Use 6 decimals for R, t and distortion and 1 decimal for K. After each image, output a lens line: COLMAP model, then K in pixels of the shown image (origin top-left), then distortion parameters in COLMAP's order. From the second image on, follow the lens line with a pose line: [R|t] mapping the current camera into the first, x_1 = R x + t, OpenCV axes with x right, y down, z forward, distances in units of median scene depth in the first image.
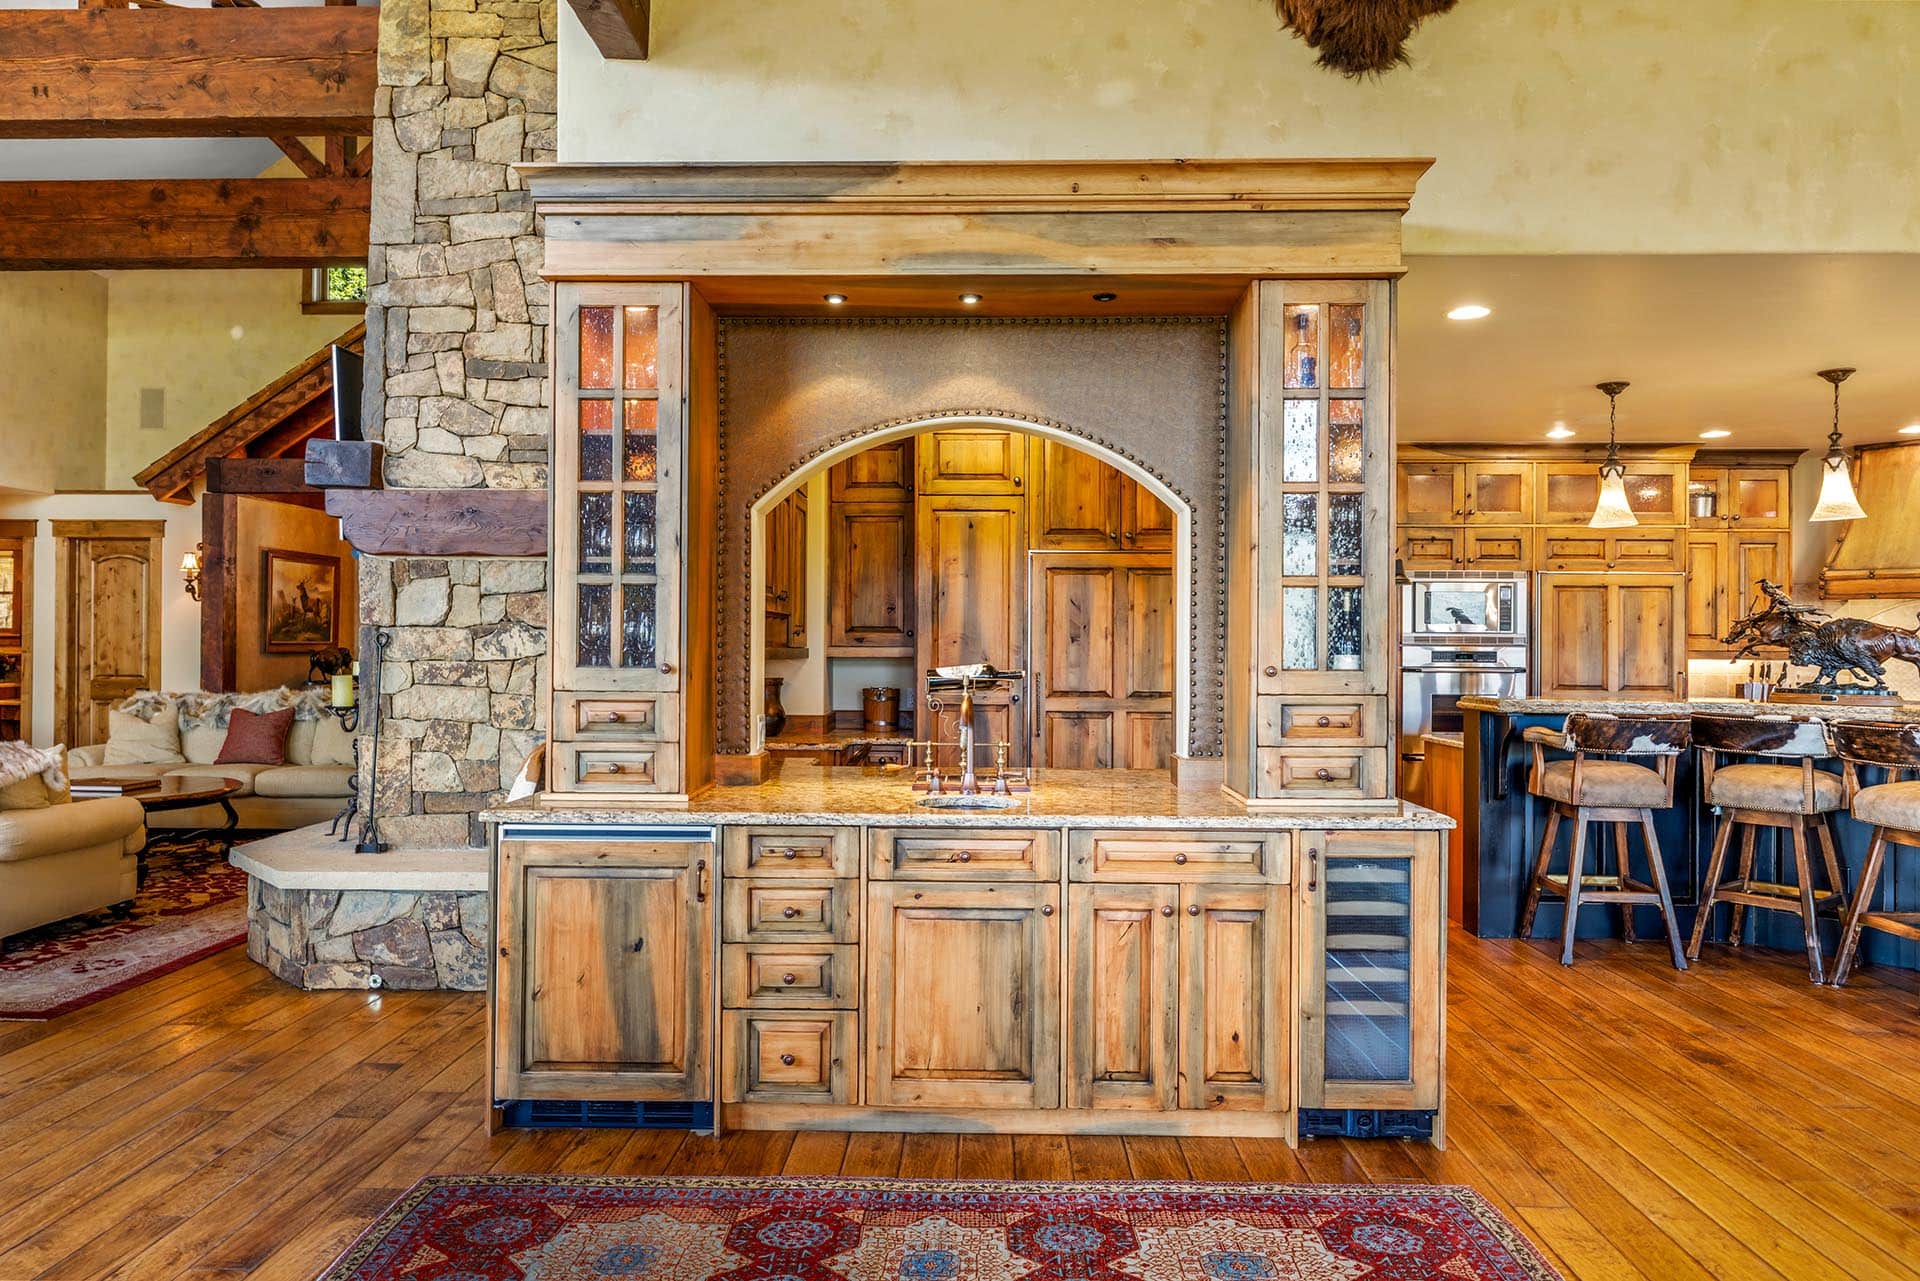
lens RADIAL K [[952.3, 0, 961.3], [0, 952.3, 641.4], [0, 0, 1]] dist [0.002508, -0.002038]
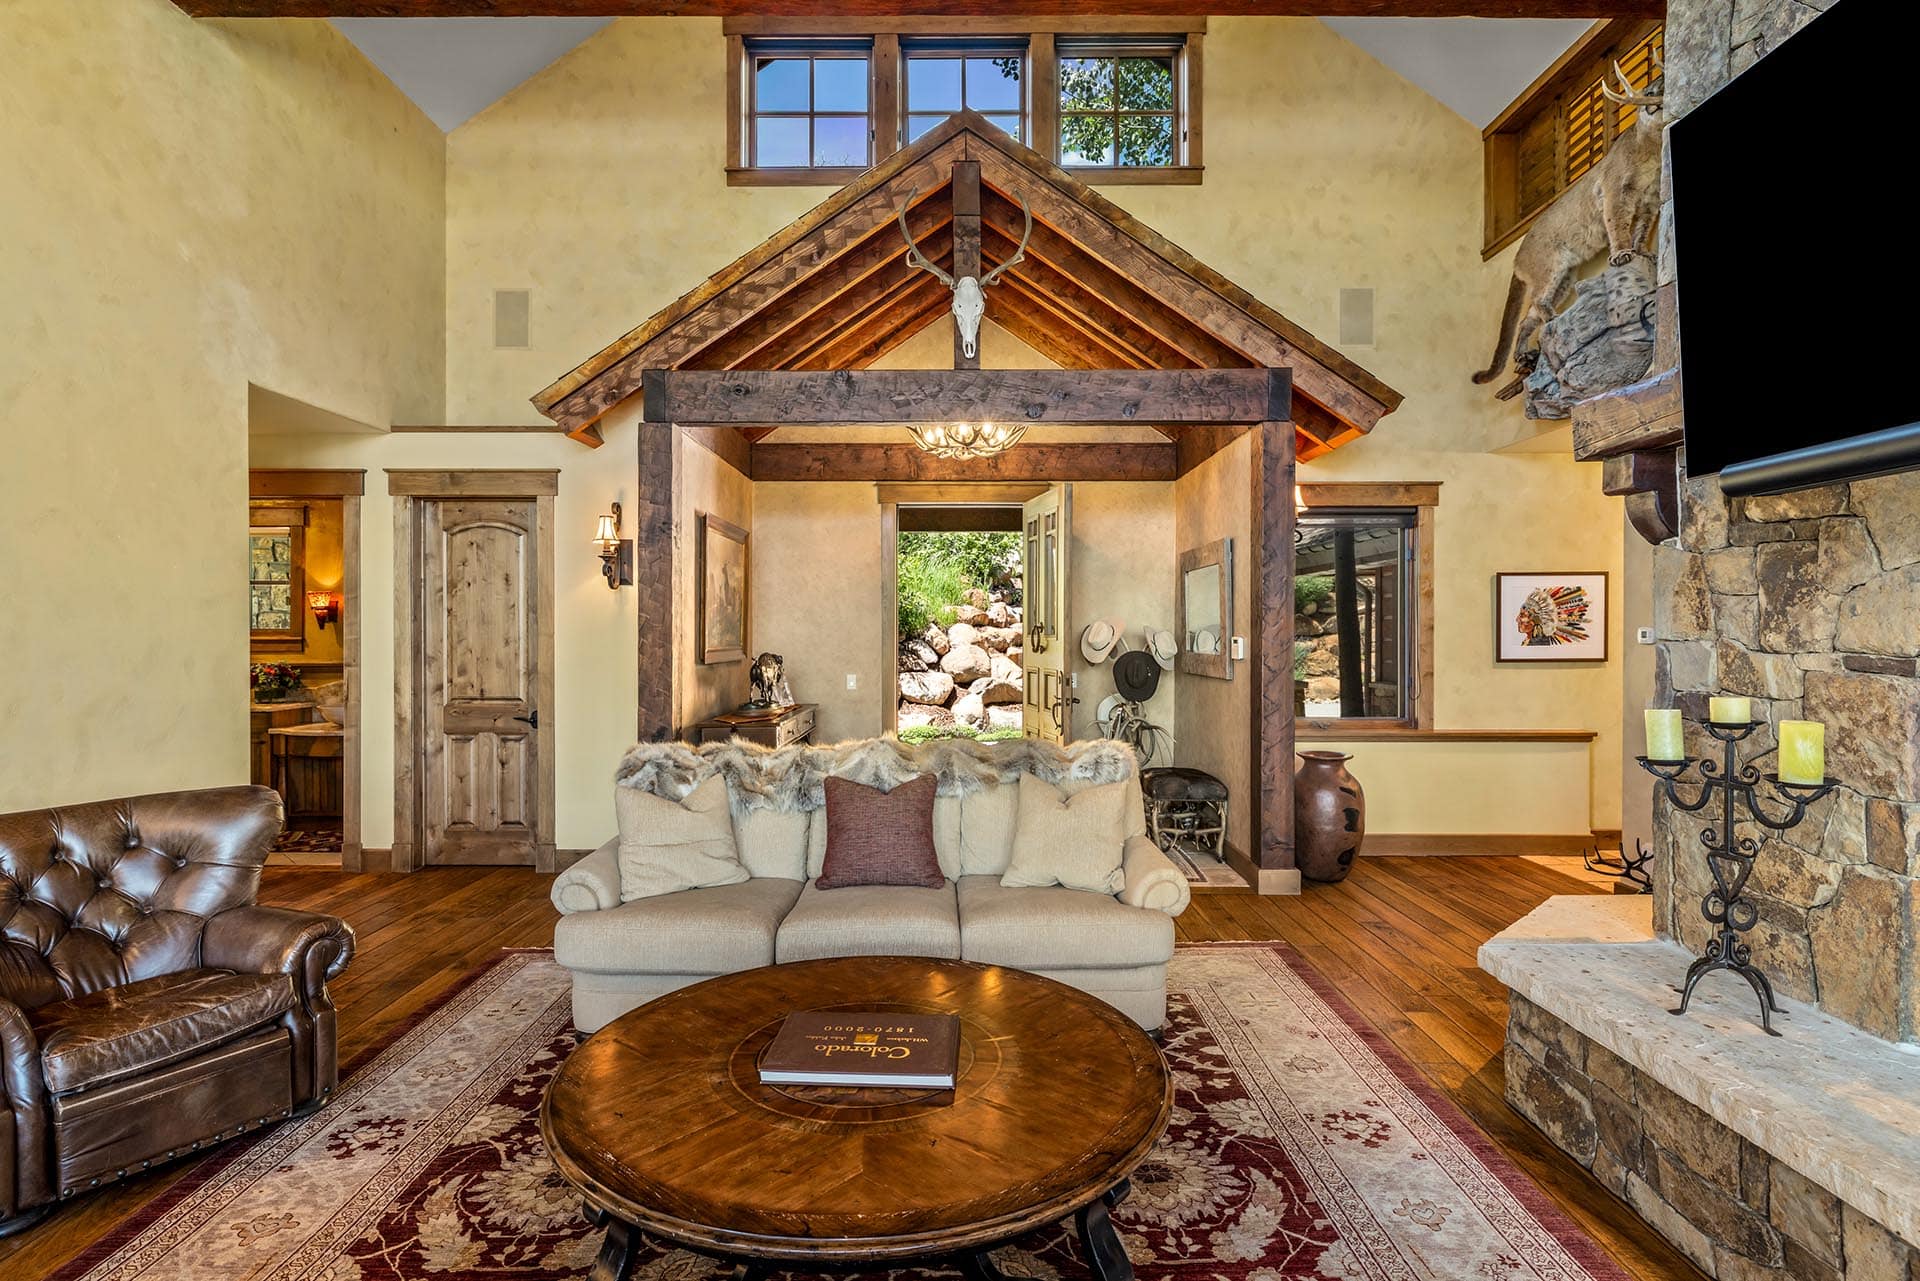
lens RADIAL K [[763.3, 0, 959.5], [0, 763.3, 637.1], [0, 0, 1]] dist [0.003495, 0.000075]
pose [[0.999790, -0.004945, 0.019864, -0.559622], [0.004804, 0.999963, 0.007137, -0.010847], [-0.019898, -0.007040, 0.999777, 0.448247]]
